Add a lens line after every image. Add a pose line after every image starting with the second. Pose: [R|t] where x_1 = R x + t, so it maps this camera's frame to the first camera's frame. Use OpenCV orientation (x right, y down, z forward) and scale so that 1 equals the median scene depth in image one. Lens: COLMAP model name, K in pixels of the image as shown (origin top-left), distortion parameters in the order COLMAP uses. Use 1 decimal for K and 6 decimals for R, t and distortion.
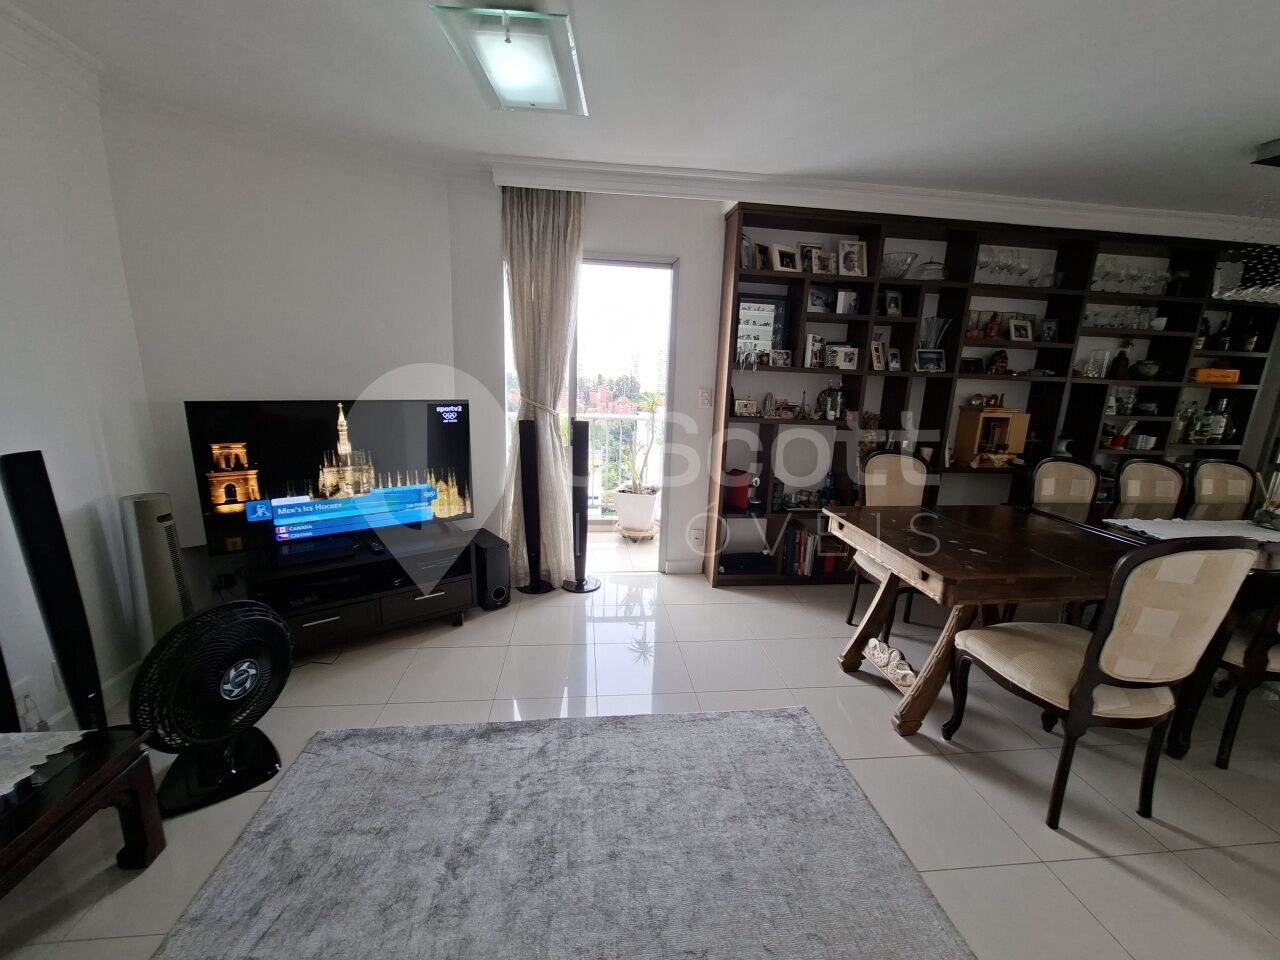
lens RADIAL K [[506.1, 0, 637.2], [0, 506.1, 485.2], [0, 0, 1]] dist [-0.000366, 0.000302]
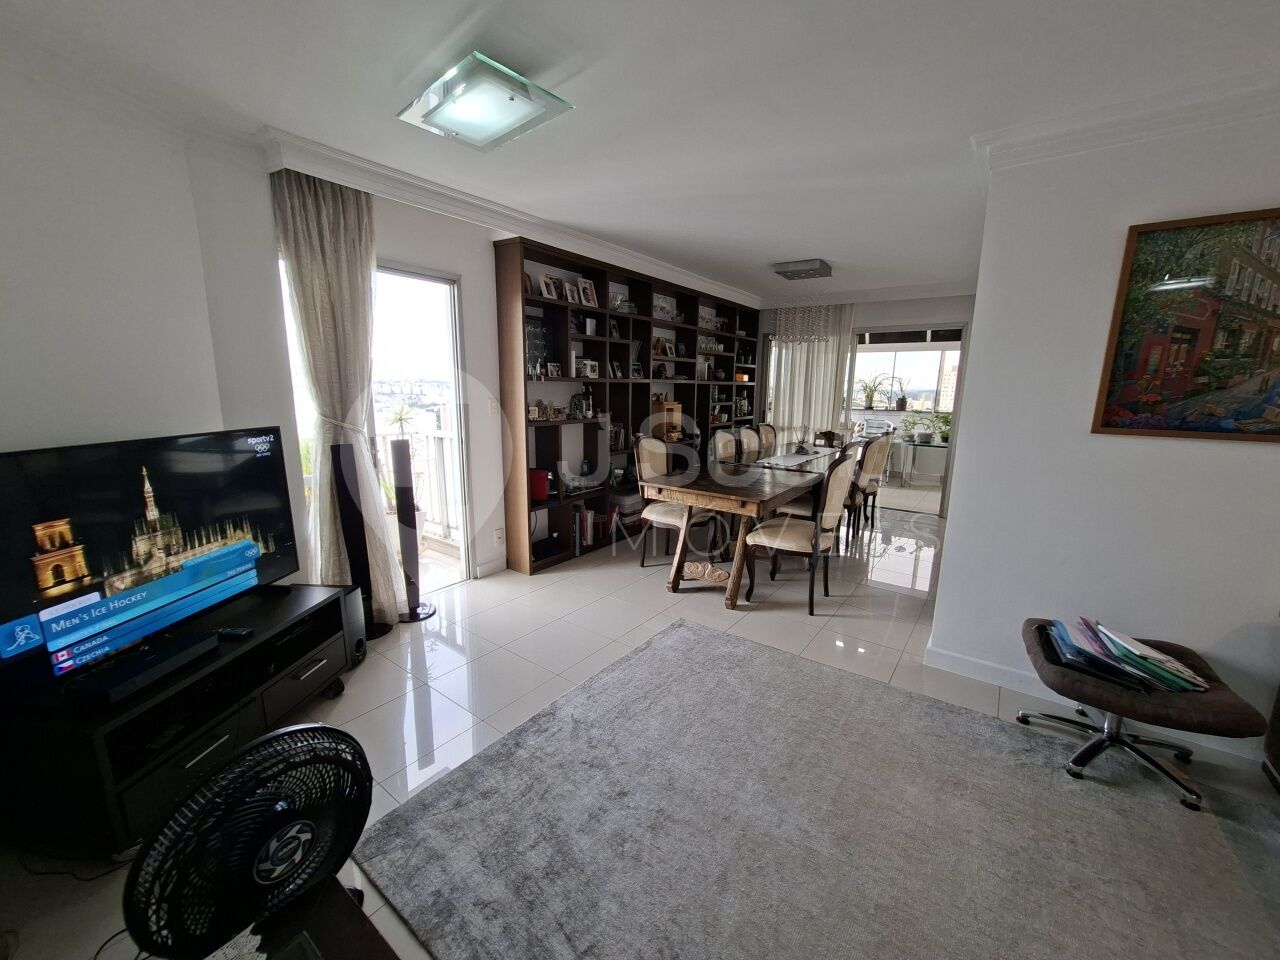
lens RADIAL K [[506.1, 0, 637.2], [0, 506.1, 485.2], [0, 0, 1]] dist [-0.000366, 0.000302]
pose [[0.687624, -0.167364, 0.706514, -0.486959], [0.169832, 0.983151, 0.067605, -0.031625], [-0.705925, 0.073502, 0.704462, 0.036883]]
